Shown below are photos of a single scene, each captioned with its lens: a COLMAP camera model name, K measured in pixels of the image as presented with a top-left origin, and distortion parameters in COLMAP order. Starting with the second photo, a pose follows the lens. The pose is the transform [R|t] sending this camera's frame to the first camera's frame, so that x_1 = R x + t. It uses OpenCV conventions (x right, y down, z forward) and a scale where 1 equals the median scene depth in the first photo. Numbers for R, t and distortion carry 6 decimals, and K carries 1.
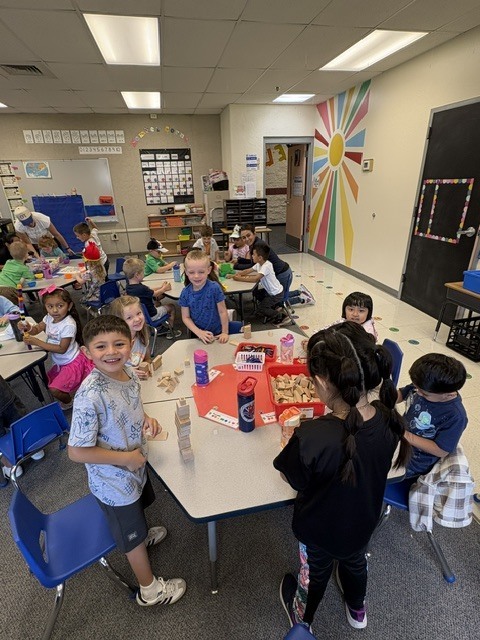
lens RADIAL K [[323.3, 0, 240.7], [0, 323.3, 314.7], [0, 0, 1]] dist [-0.000506, -0.001546]
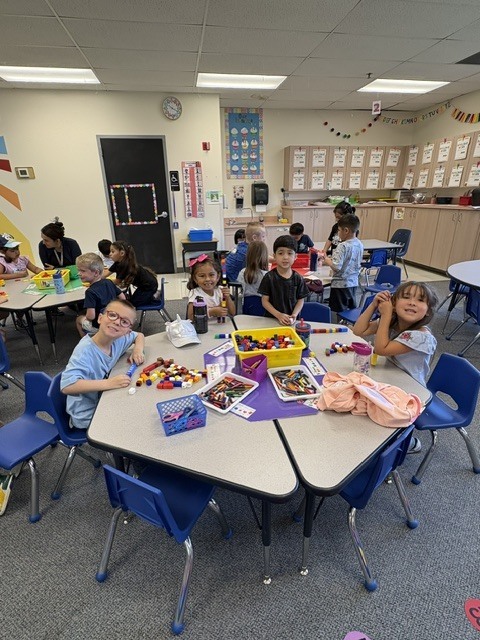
lens RADIAL K [[323.3, 0, 241.5], [0, 323.3, 319.0], [0, 0, 1]] dist [-0.000506, -0.001546]
pose [[0.031100, -0.335238, 0.941620, -0.537103], [0.408598, 0.864027, 0.294118, -0.056814], [-0.912184, 0.375597, 0.163848, 0.274689]]
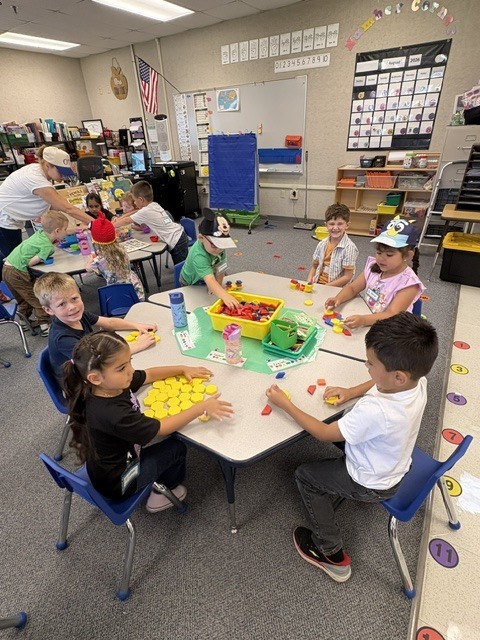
lens RADIAL K [[323.3, 0, 237.6], [0, 323.3, 318.8], [0, 0, 1]] dist [-0.000506, -0.001546]
pose [[0.700953, 0.356411, -0.617767, 0.089525], [-0.253207, 0.934116, 0.251621, -0.141655], [0.666747, -0.019952, 0.745017, 0.391788]]
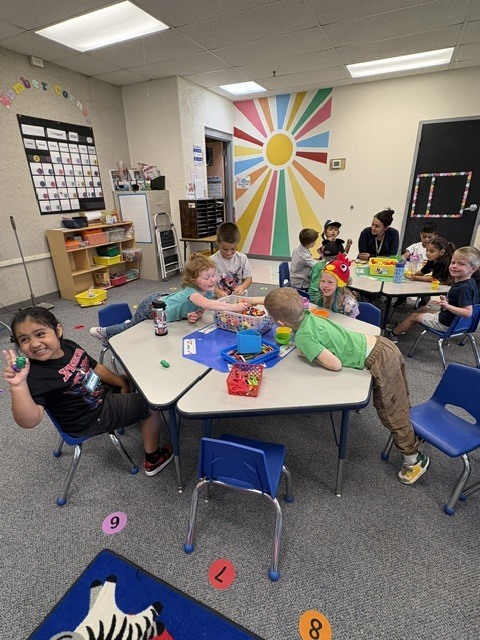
lens RADIAL K [[323.3, 0, 240.3], [0, 323.3, 320.9], [0, 0, 1]] dist [-0.000506, -0.001546]
pose [[0.631731, -0.276724, 0.724113, -0.590736], [0.302990, 0.947949, 0.097930, -0.115567], [-0.713522, 0.157534, 0.682693, 0.413330]]
